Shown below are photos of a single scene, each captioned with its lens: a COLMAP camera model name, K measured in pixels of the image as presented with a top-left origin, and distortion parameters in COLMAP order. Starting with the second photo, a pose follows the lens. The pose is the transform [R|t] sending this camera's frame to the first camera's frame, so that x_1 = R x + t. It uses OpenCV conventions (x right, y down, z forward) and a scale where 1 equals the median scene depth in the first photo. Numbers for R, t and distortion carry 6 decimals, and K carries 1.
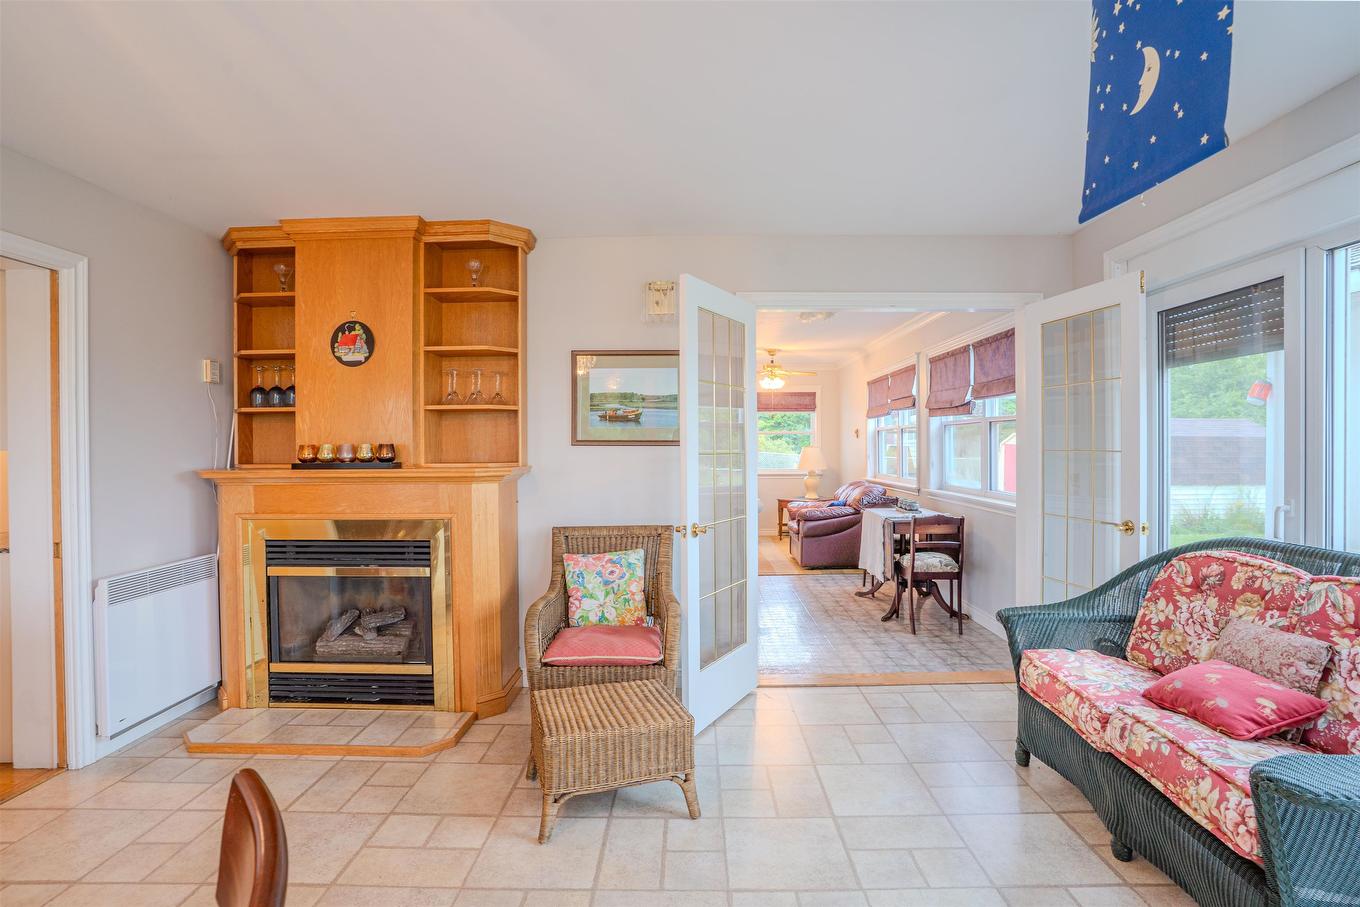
lens RADIAL K [[674.2, 0, 681.8], [0, 674.2, 450.2], [0, 0, 1]] dist [-0.081424, 0.038386]
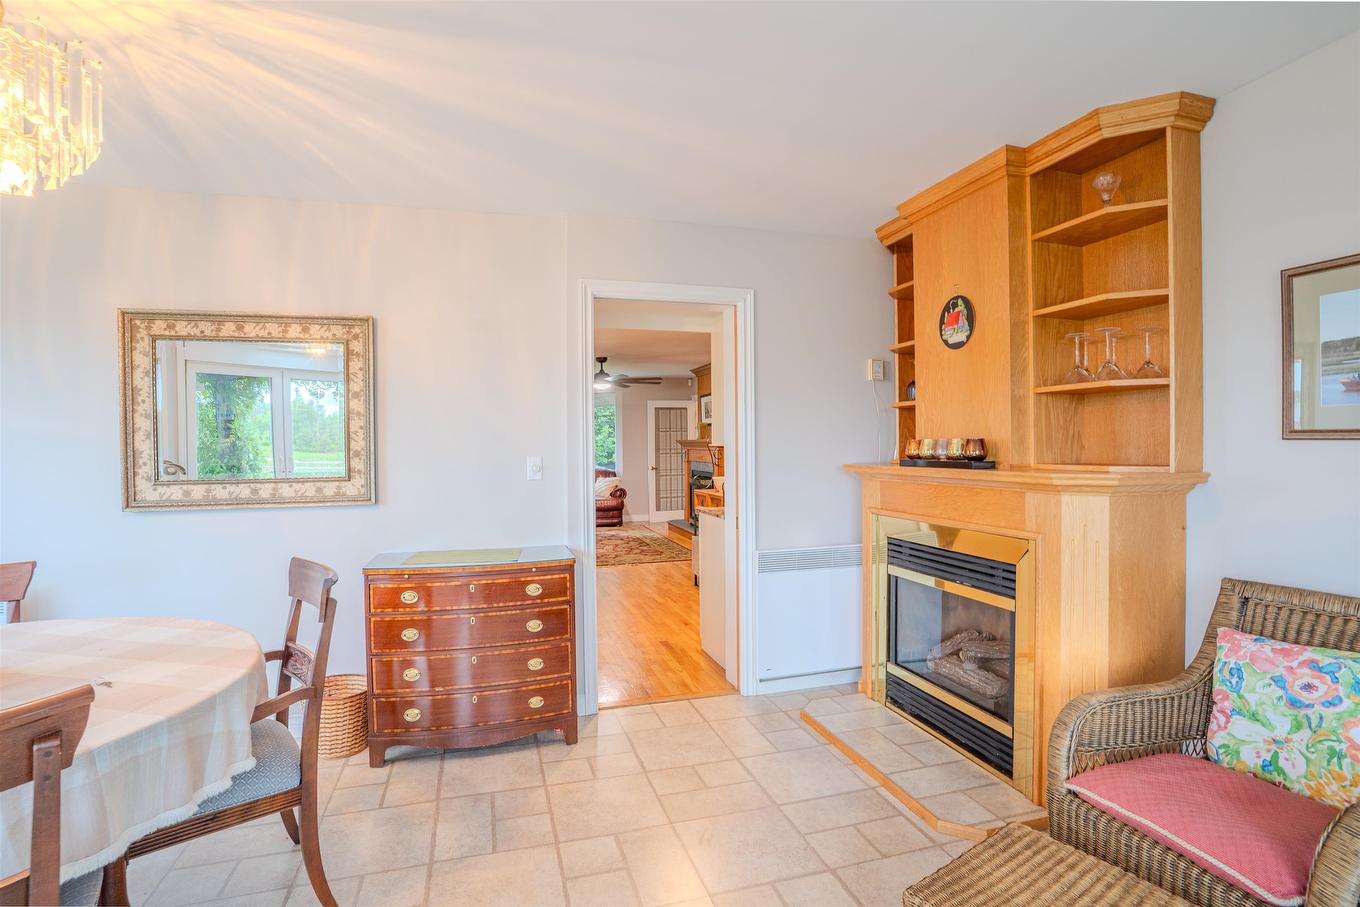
lens RADIAL K [[674.2, 0, 681.8], [0, 674.2, 450.2], [0, 0, 1]] dist [-0.081424, 0.038386]
pose [[0.299079, 0.011614, -0.954158, 0.225689], [-0.000688, 0.999928, 0.011955, -0.004733], [0.954228, -0.002919, 0.299065, 0.403416]]
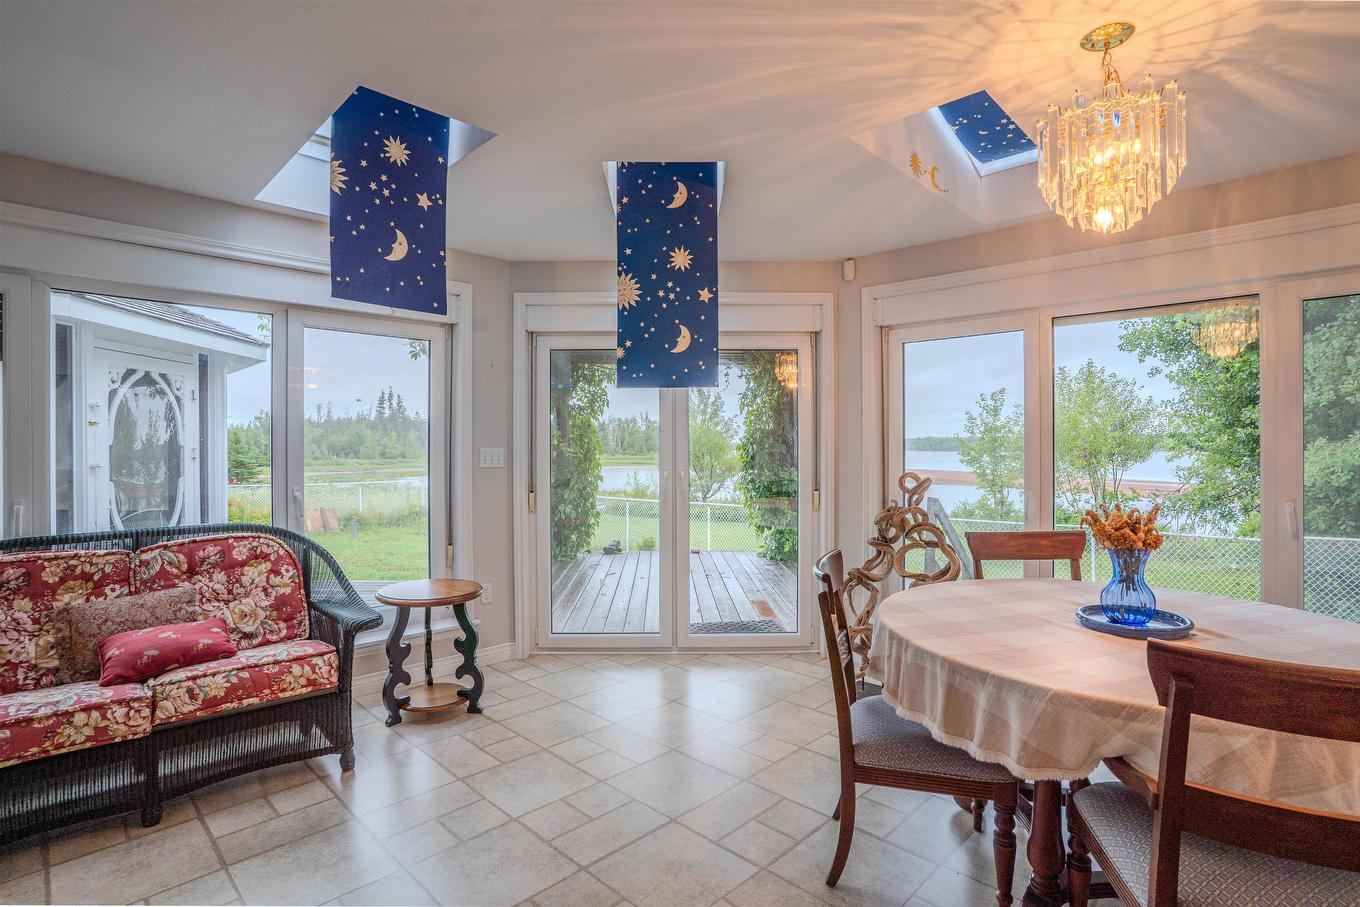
lens RADIAL K [[674.2, 0, 681.8], [0, 674.2, 450.2], [0, 0, 1]] dist [-0.081424, 0.038386]
pose [[-0.726446, 0.004742, 0.687207, -0.463800], [0.011057, 0.999927, 0.004788, -0.001654], [-0.687135, 0.011077, -0.726446, 0.738385]]
